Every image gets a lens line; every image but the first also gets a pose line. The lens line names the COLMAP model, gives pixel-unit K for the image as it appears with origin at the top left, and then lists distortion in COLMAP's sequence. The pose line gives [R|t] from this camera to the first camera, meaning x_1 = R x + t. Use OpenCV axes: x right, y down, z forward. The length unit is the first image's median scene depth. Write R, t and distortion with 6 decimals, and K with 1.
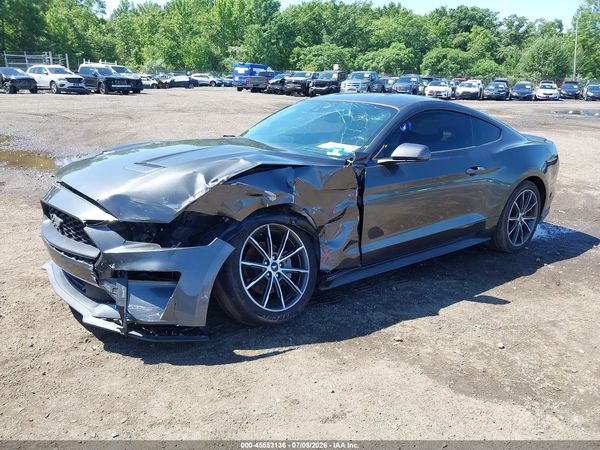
lens RADIAL K [[474.5, 0, 295.9], [0, 474.5, 227.4], [0, 0, 1]] dist [0.011714, -0.003915]
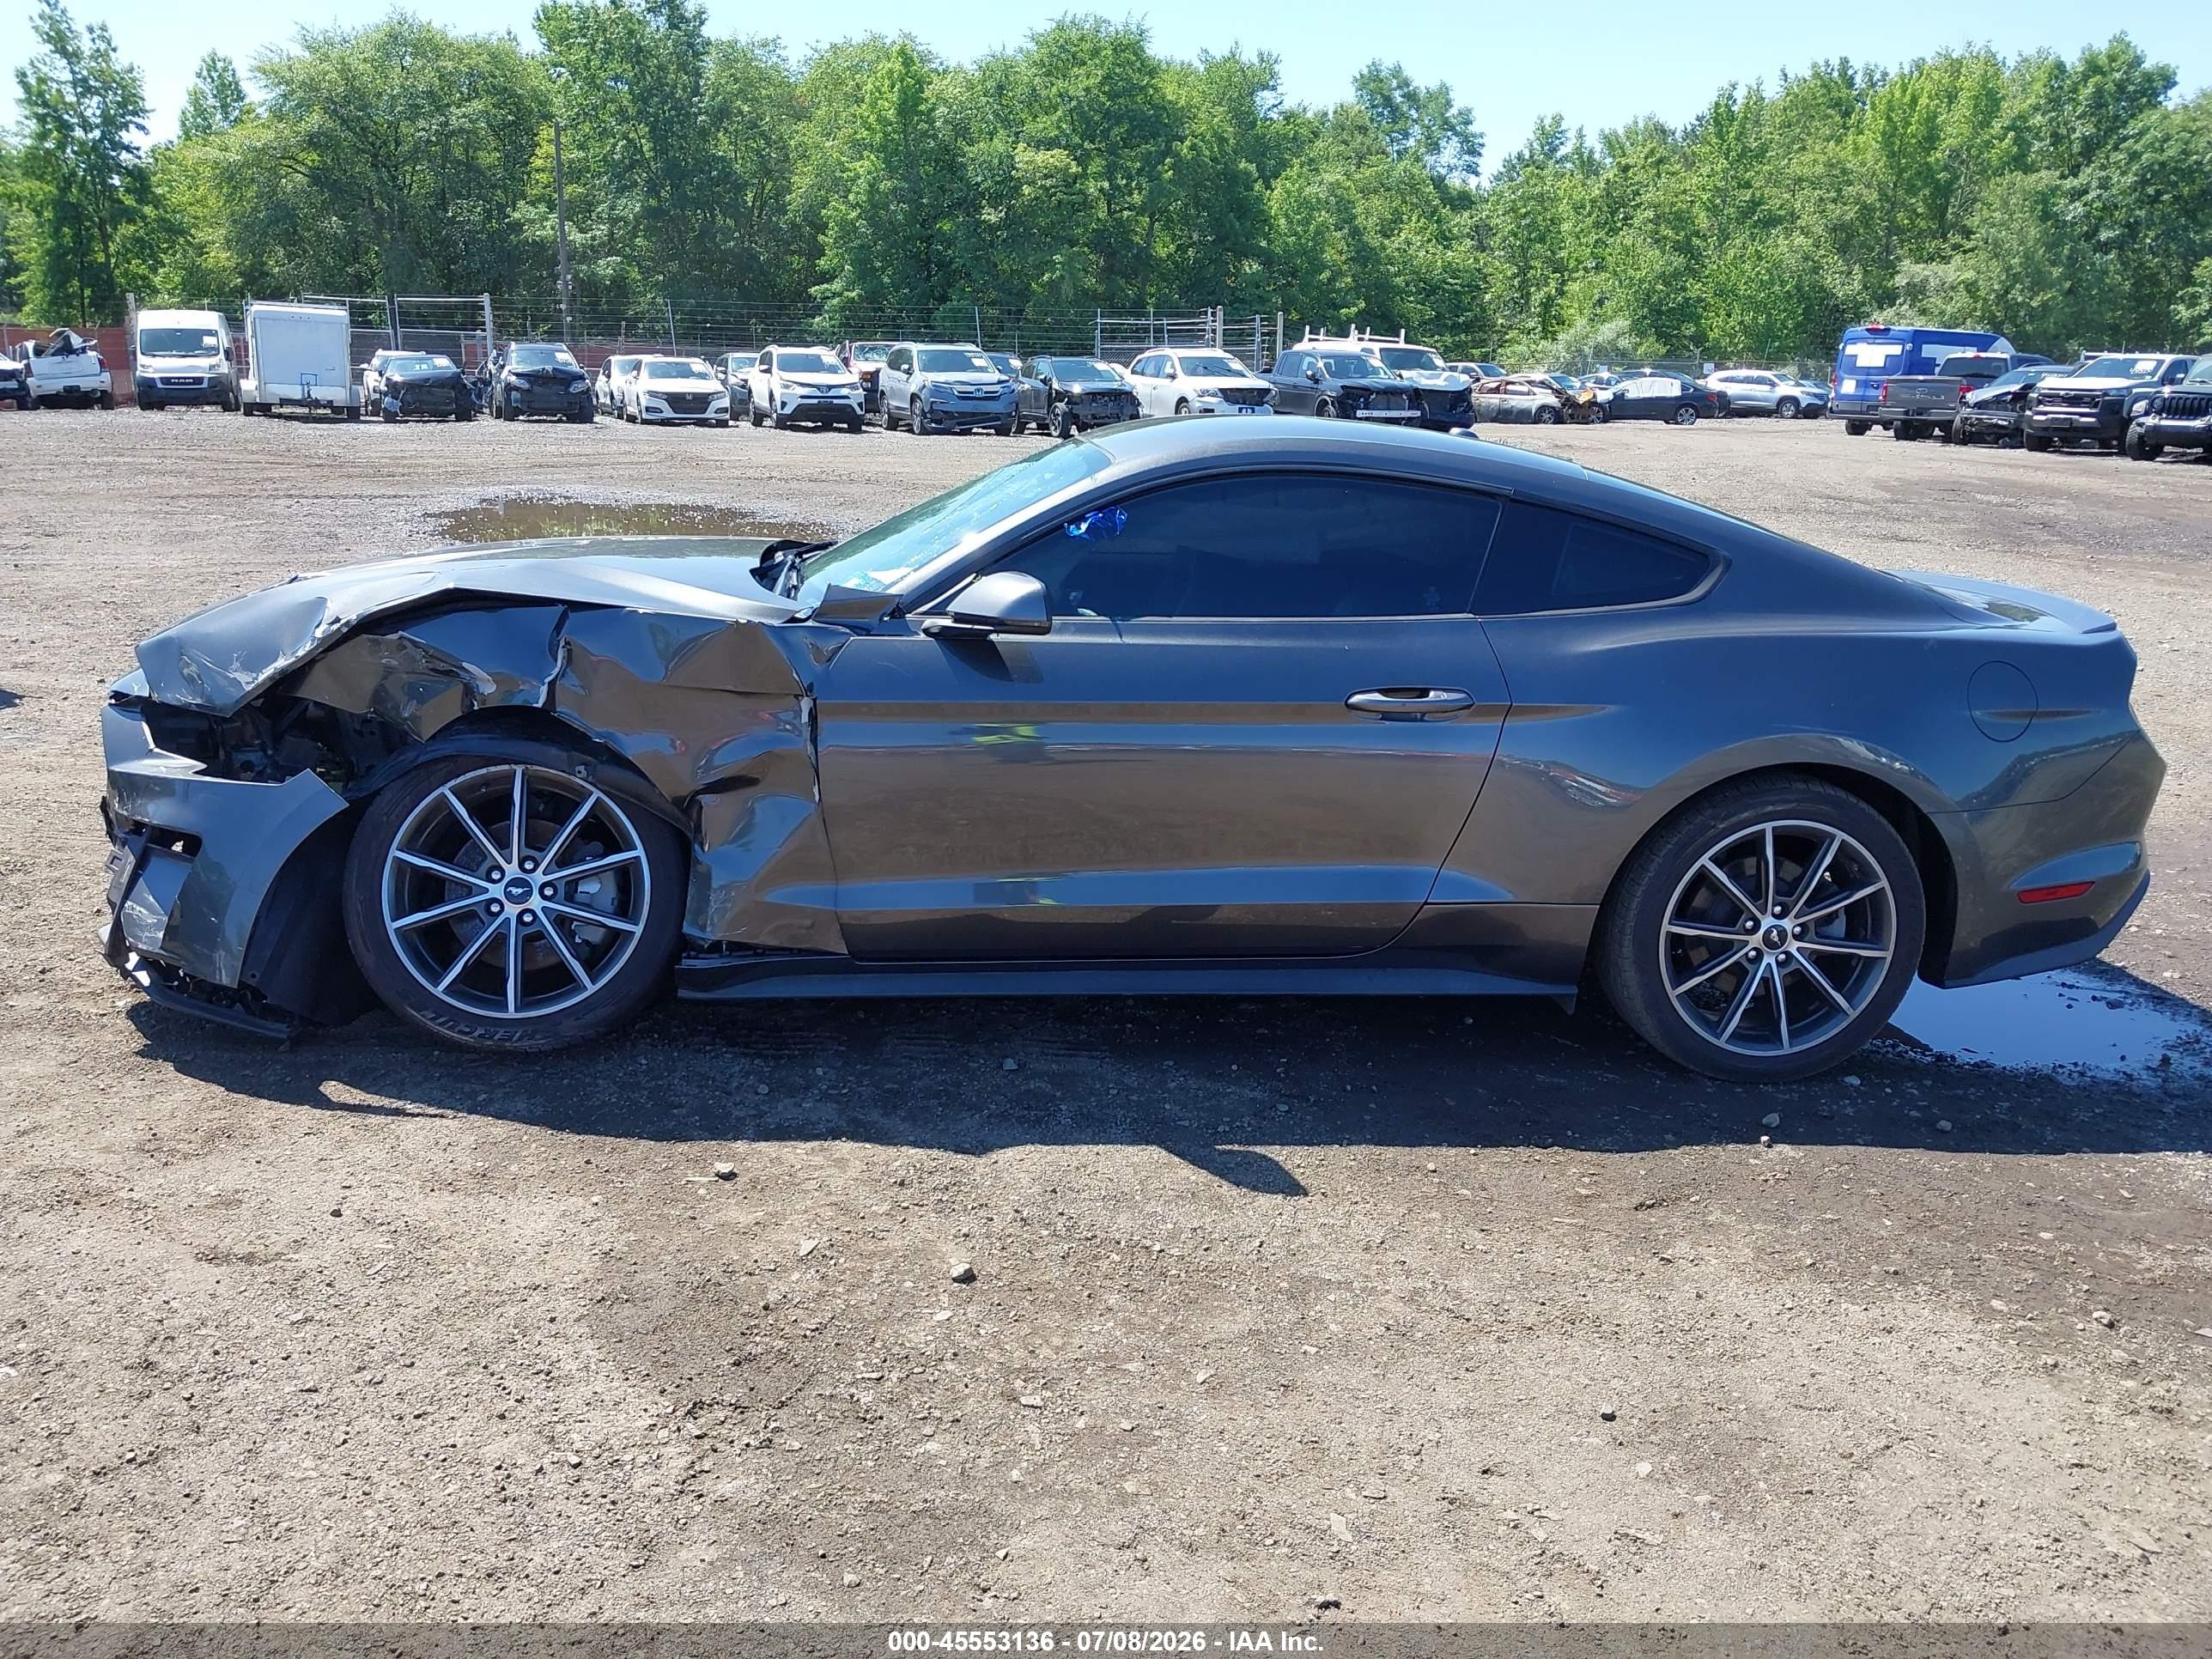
lens RADIAL K [[1749.2, 0, 1096.0], [0, 1749.2, 827.0], [0, 0, 1]] dist [0.011714, -0.003915]
pose [[0.835935, 0.128983, -0.533457, 0.605531], [-0.160525, 0.986947, -0.012913, -0.008411], [0.524828, 0.096427, 0.845729, 0.079305]]
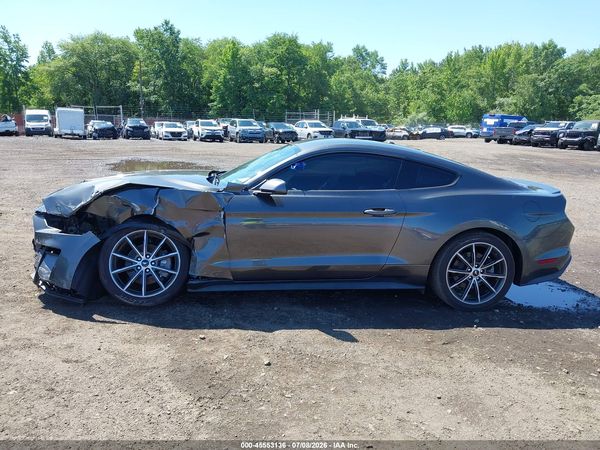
lens RADIAL K [[474.5, 0, 296.9], [0, 474.5, 224.8], [0, 0, 1]] dist [0.011714, -0.003915]
pose [[0.849968, 0.097962, -0.517647, 0.599779], [-0.153457, 0.985990, -0.065379, 0.000512], [0.503990, 0.135007, 0.853093, 0.046853]]
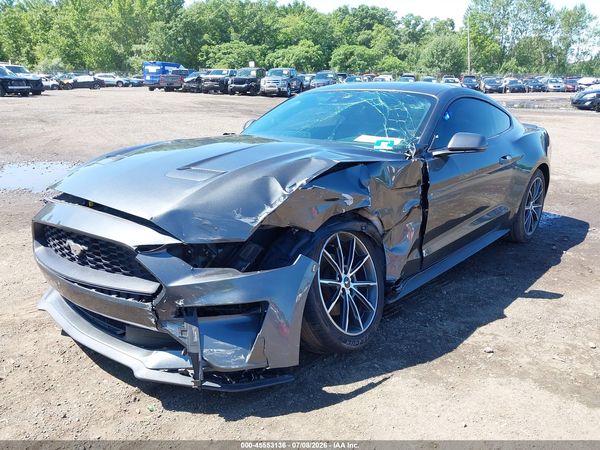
lens RADIAL K [[474.5, 0, 294.2], [0, 474.5, 227.9], [0, 0, 1]] dist [0.011714, -0.003915]
pose [[0.982871, -0.070048, 0.170461, -0.170581], [0.069379, 0.997541, 0.009886, -0.017948], [-0.170735, 0.002109, 0.985315, 0.107859]]
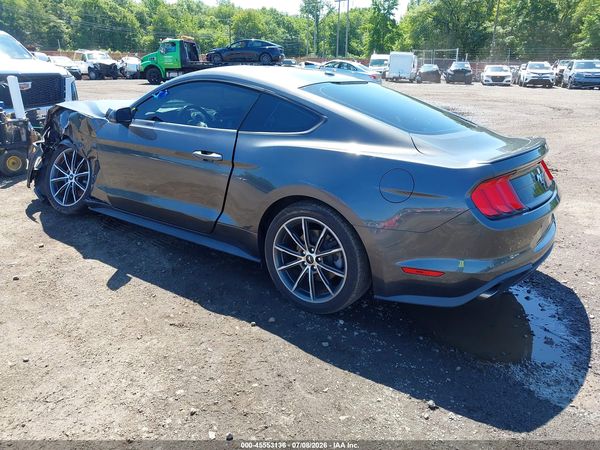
lens RADIAL K [[474.5, 0, 301.8], [0, 474.5, 221.4], [0, 0, 1]] dist [0.011714, -0.003915]
pose [[0.292103, 0.279982, -0.914487, 0.970340], [-0.291923, 0.936659, 0.193524, -0.175459], [0.910745, 0.210431, 0.355334, 0.696785]]
